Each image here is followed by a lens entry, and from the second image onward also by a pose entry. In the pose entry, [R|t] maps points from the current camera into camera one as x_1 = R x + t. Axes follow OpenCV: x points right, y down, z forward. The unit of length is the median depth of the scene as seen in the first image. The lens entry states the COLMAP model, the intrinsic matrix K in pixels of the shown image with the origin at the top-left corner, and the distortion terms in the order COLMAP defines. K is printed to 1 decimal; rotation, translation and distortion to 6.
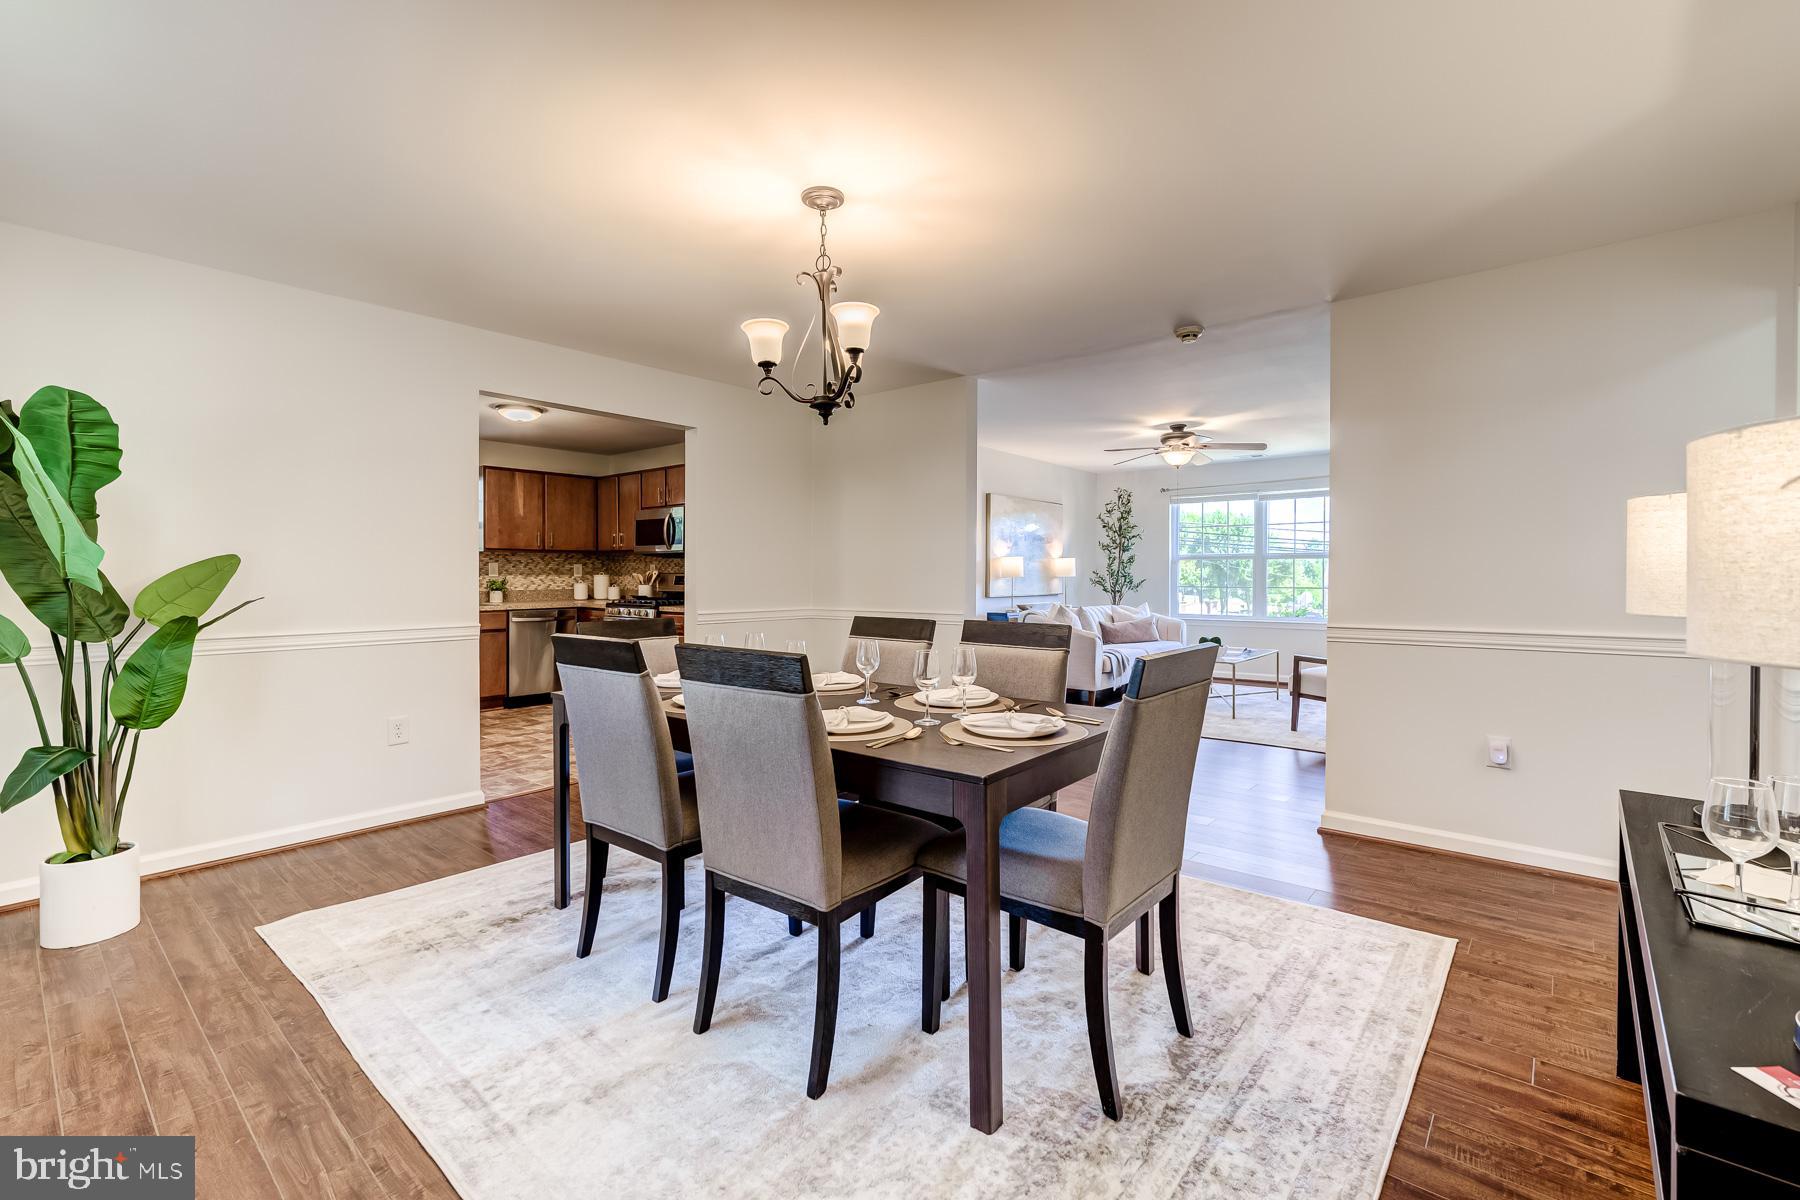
lens RADIAL K [[779.8, 0, 901.4], [0, 779.8, 580.0], [0, 0, 1]] dist [0.001015, -0.000427]
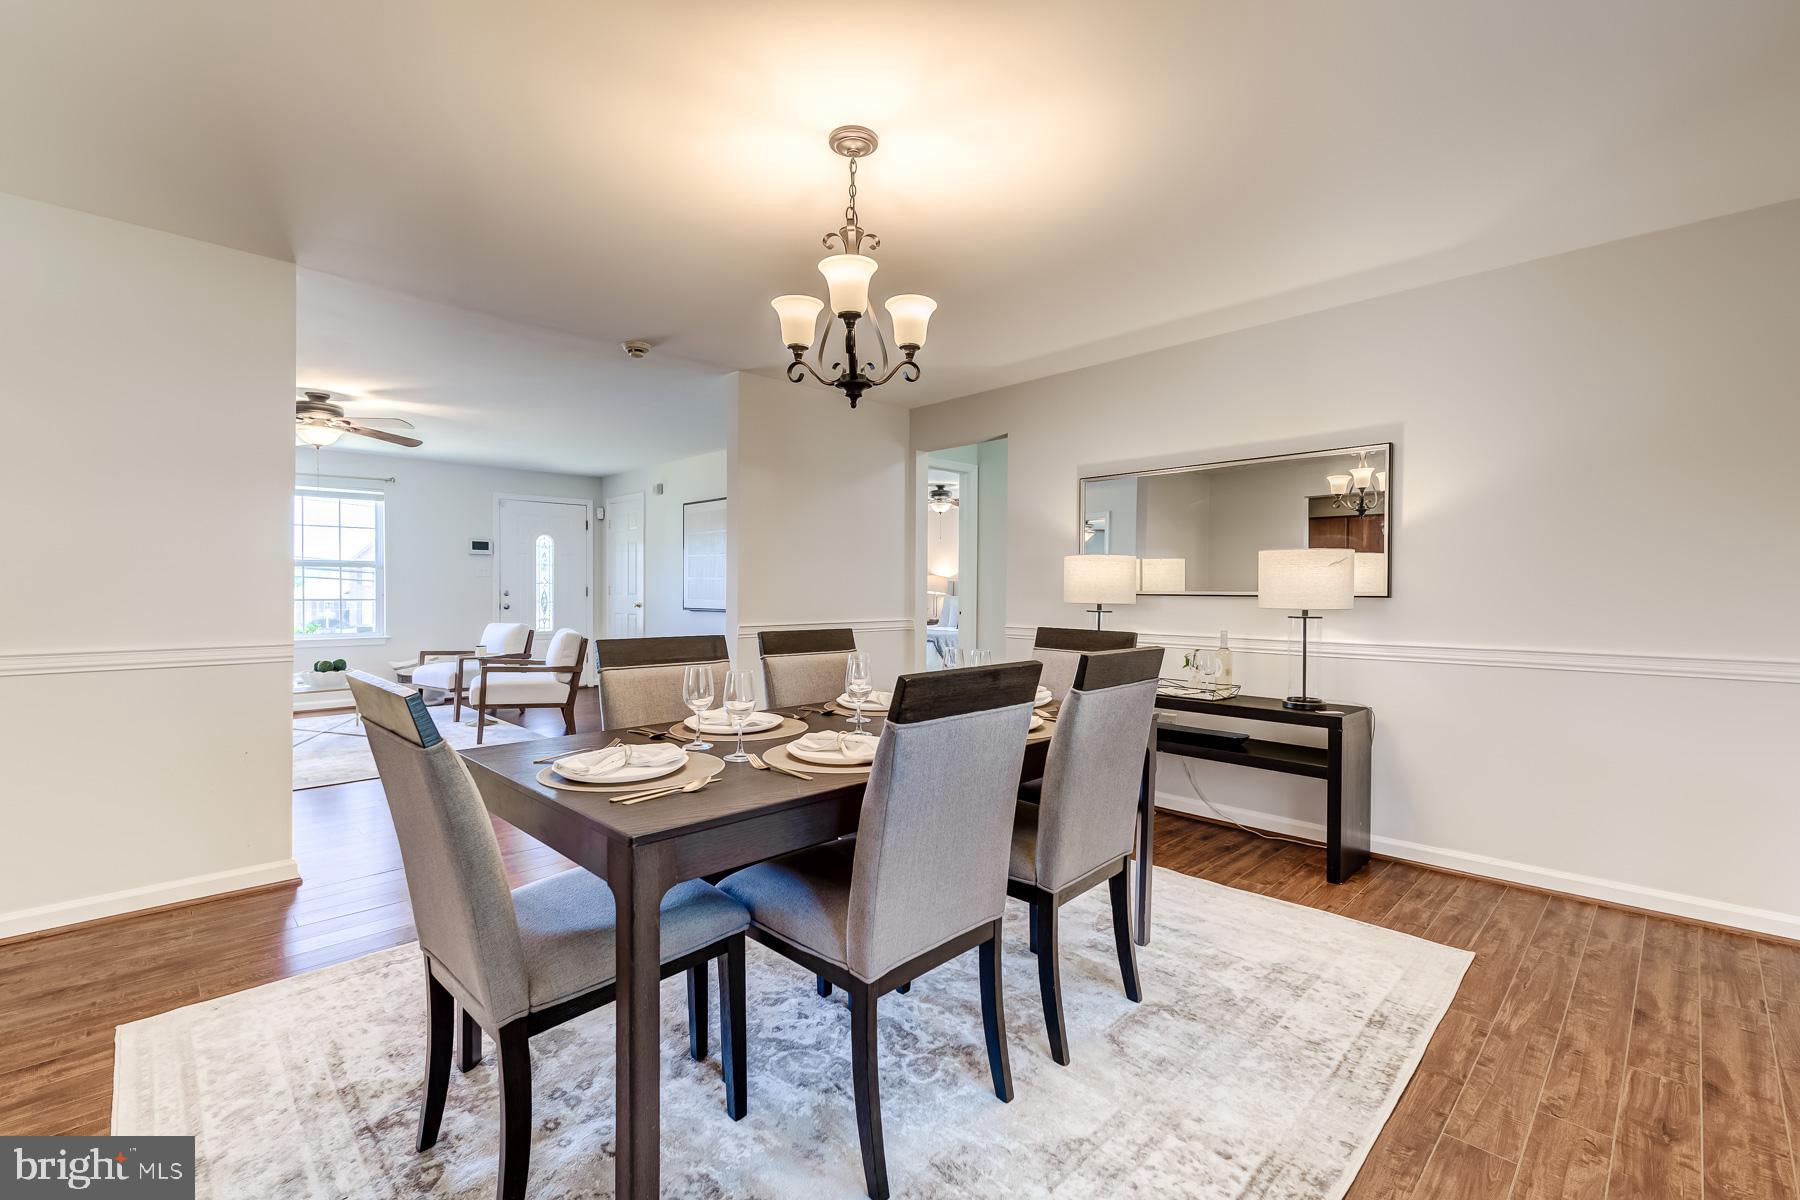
lens RADIAL K [[773.9, 0, 900.0], [0, 773.9, 600.0], [0, 0, 1]] dist [0.001935, 0.000095]
pose [[0.093660, -0.011852, 0.995534, -0.342209], [0.001959, 0.999929, 0.011720, 0.001361], [-0.995602, 0.000853, 0.093677, 0.313907]]
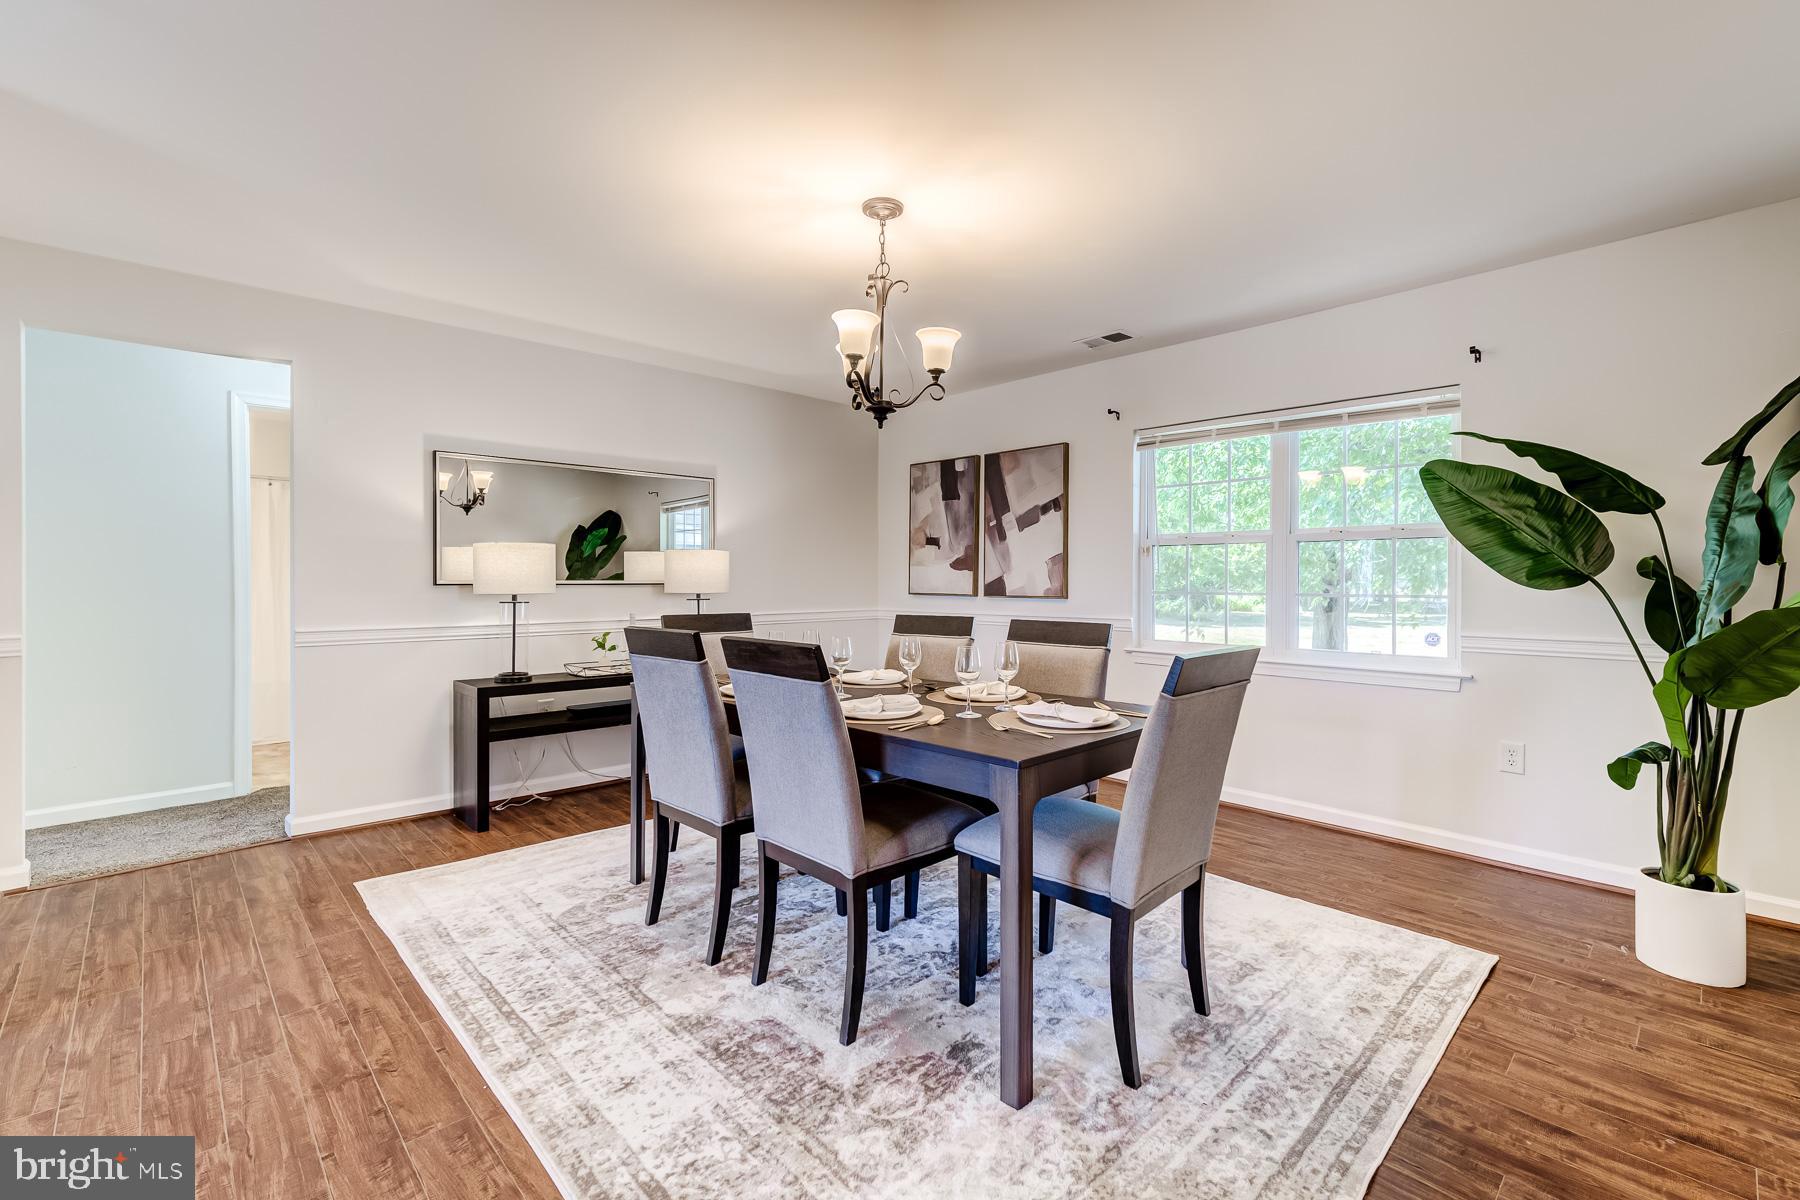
lens RADIAL K [[779.8, 0, 901.4], [0, 779.8, 580.0], [0, 0, 1]] dist [0.001015, -0.000427]
pose [[-0.994536, 0.002833, 0.104357, -0.048269], [0.003186, 0.999990, 0.003216, -0.000190], [-0.104347, 0.003531, -0.994535, 0.761690]]
